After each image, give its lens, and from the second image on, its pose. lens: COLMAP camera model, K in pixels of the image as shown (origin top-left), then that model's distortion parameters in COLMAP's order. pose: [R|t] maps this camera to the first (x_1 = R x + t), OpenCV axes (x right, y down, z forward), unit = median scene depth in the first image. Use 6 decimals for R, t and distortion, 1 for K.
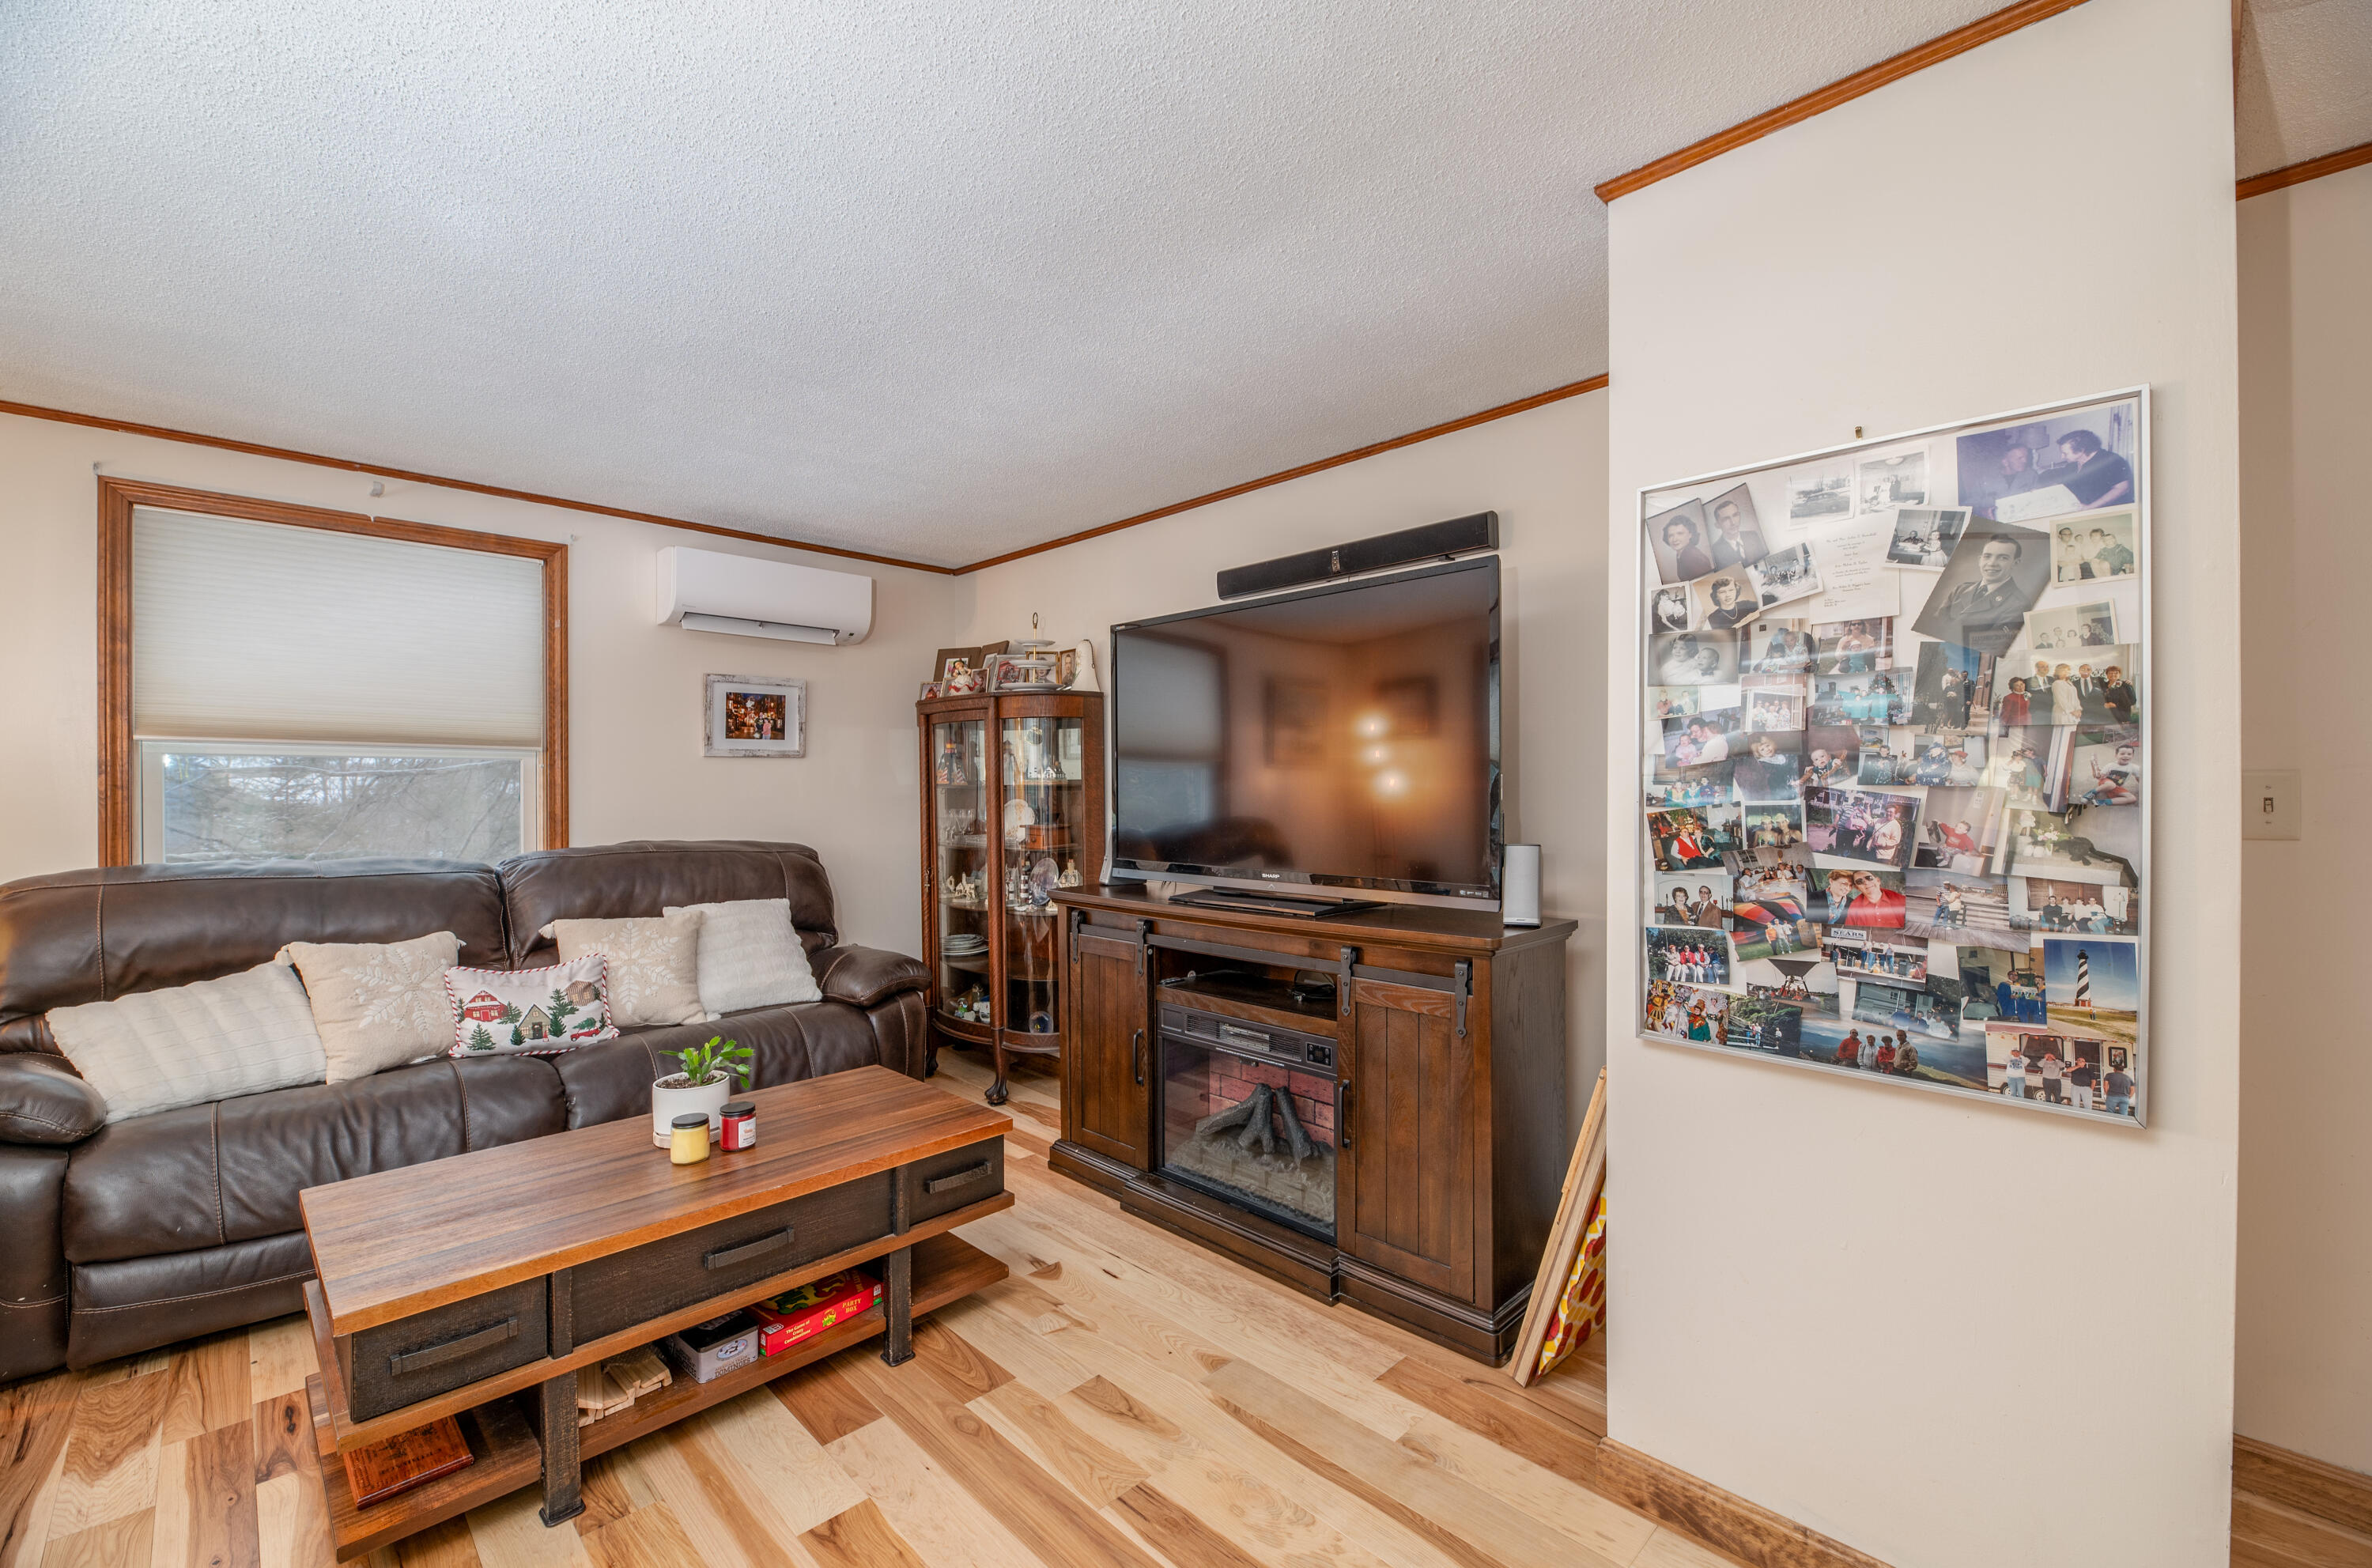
lens RADIAL K [[970.8, 0, 1186.1], [0, 970.8, 792.1], [0, 0, 1]] dist [-0.010113, -0.000272]
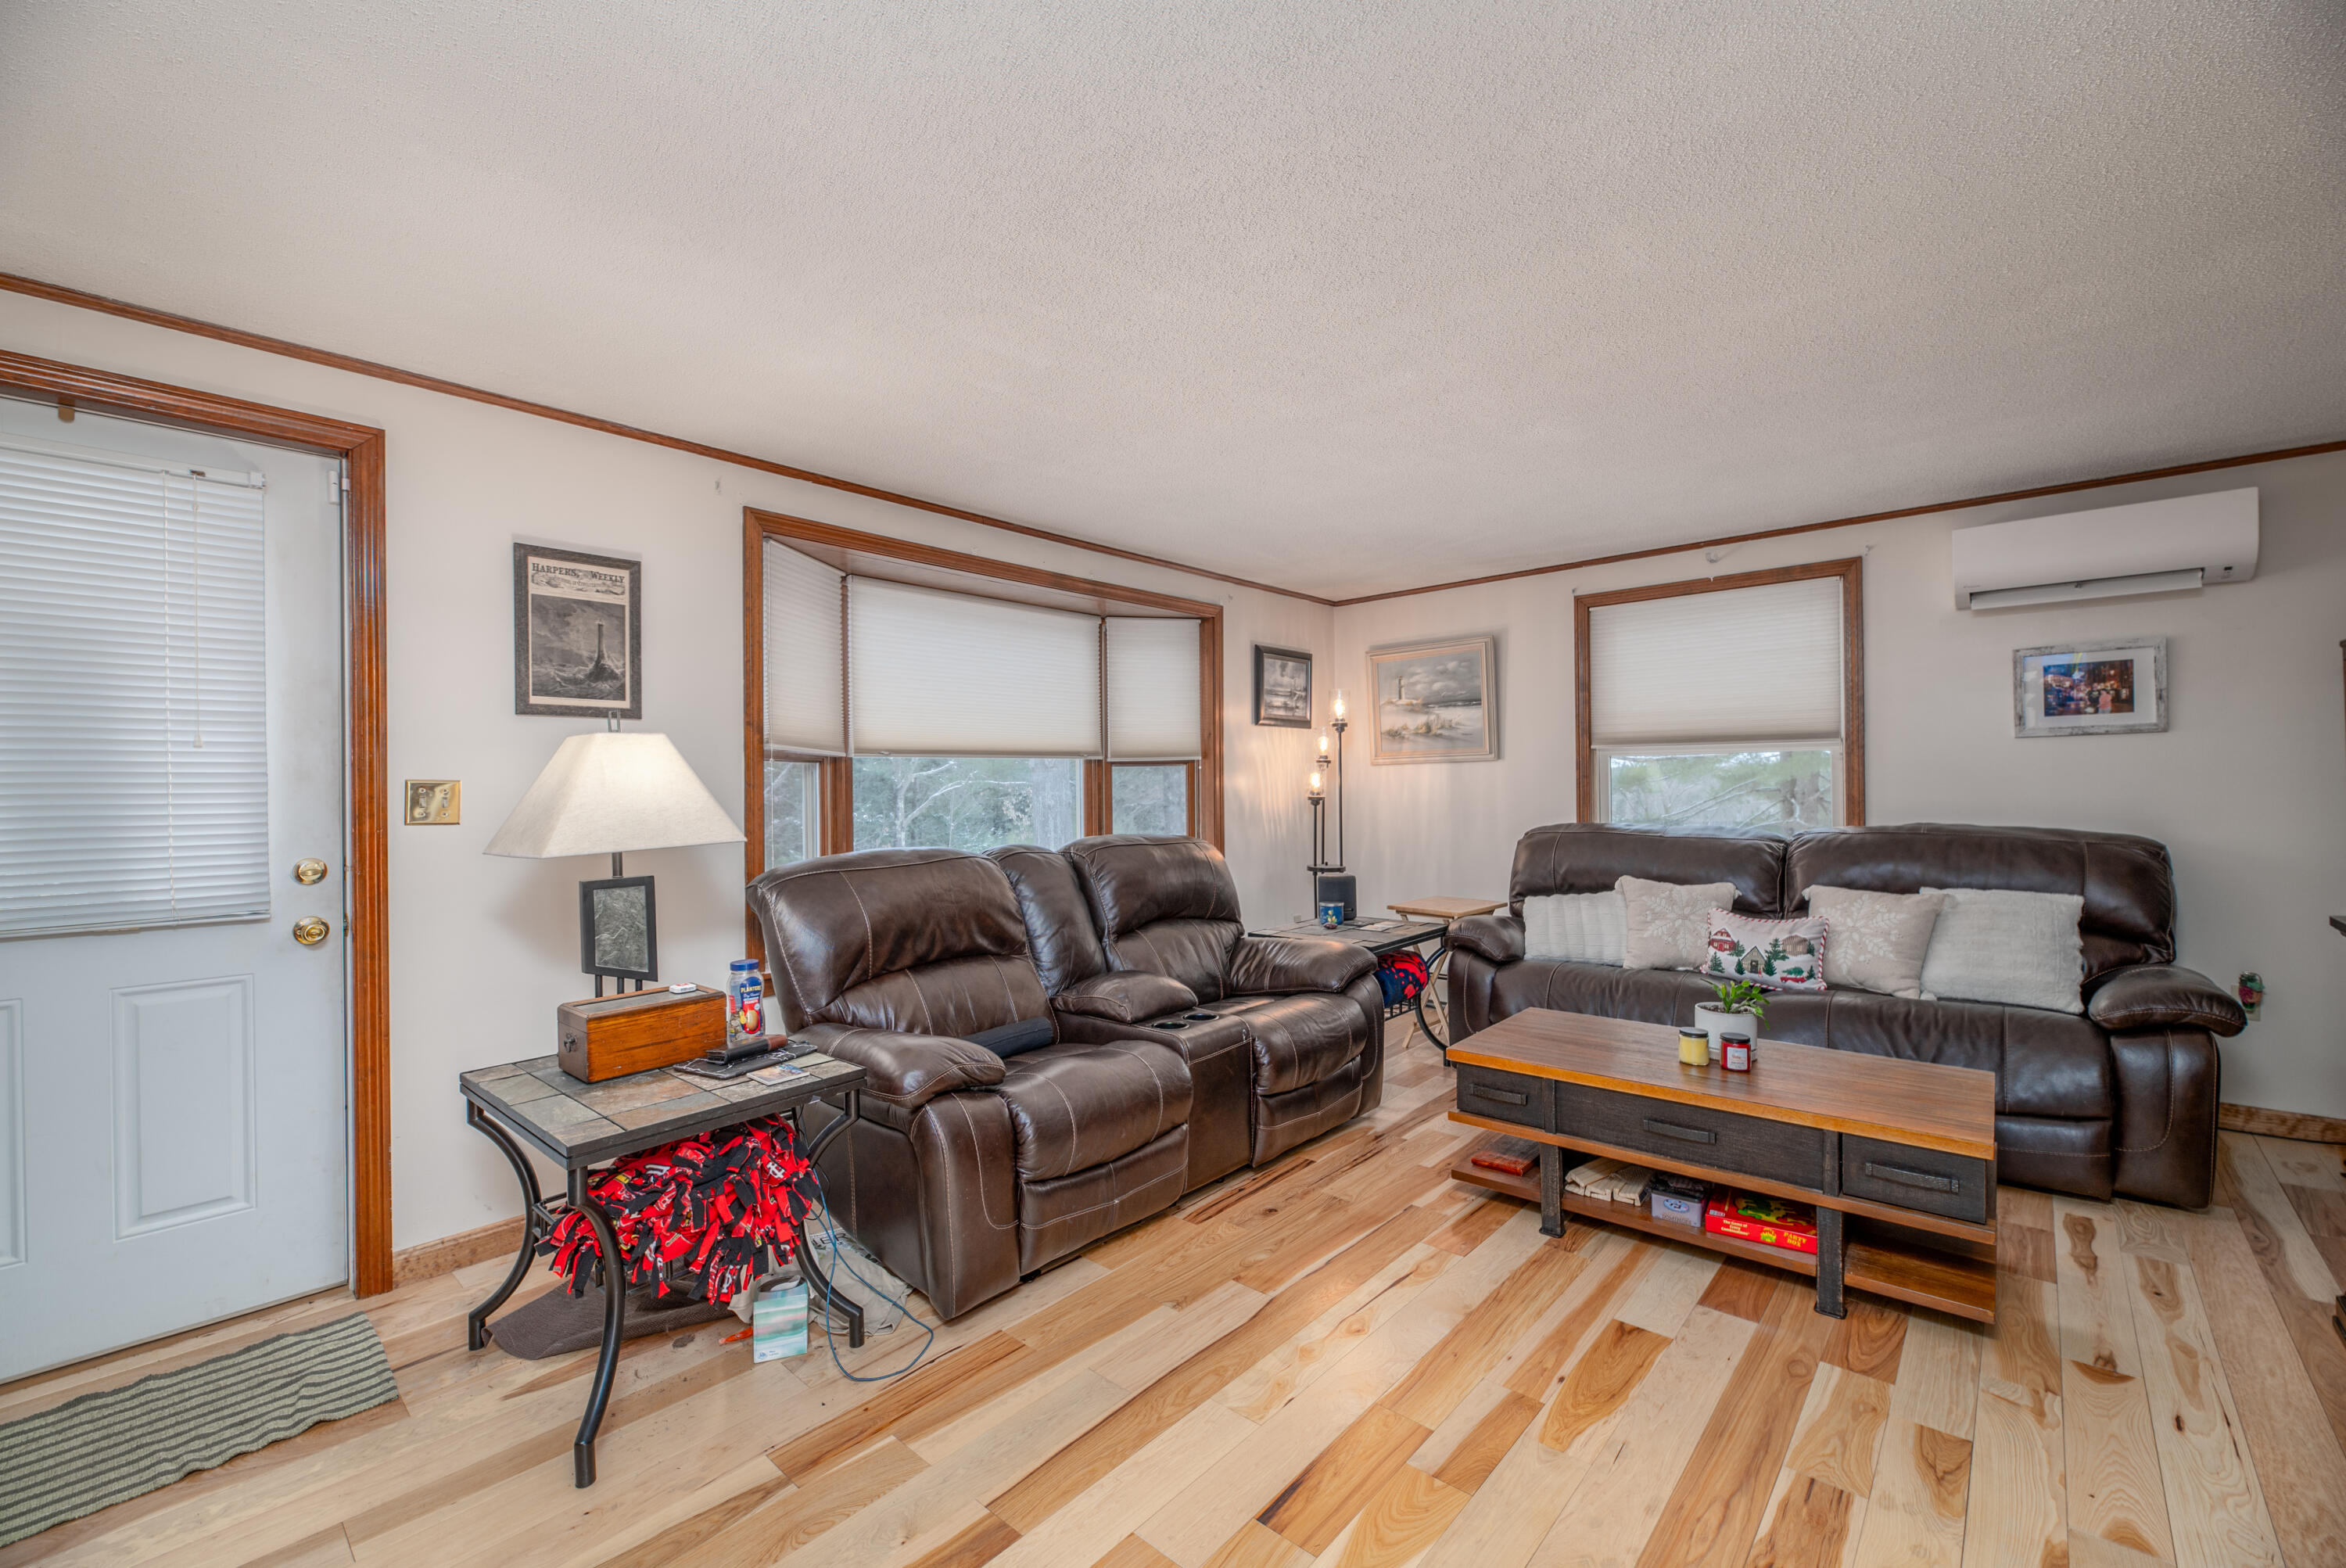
lens RADIAL K [[972.9, 0, 1173.9], [0, 972.9, 784.6], [0, 0, 1]] dist [-0.000866, -0.000211]
pose [[0.053362, 0.000657, -0.998575, 0.538688], [0.009564, 0.999954, 0.001169, 0.000174], [0.998529, -0.009613, 0.053353, 0.170113]]
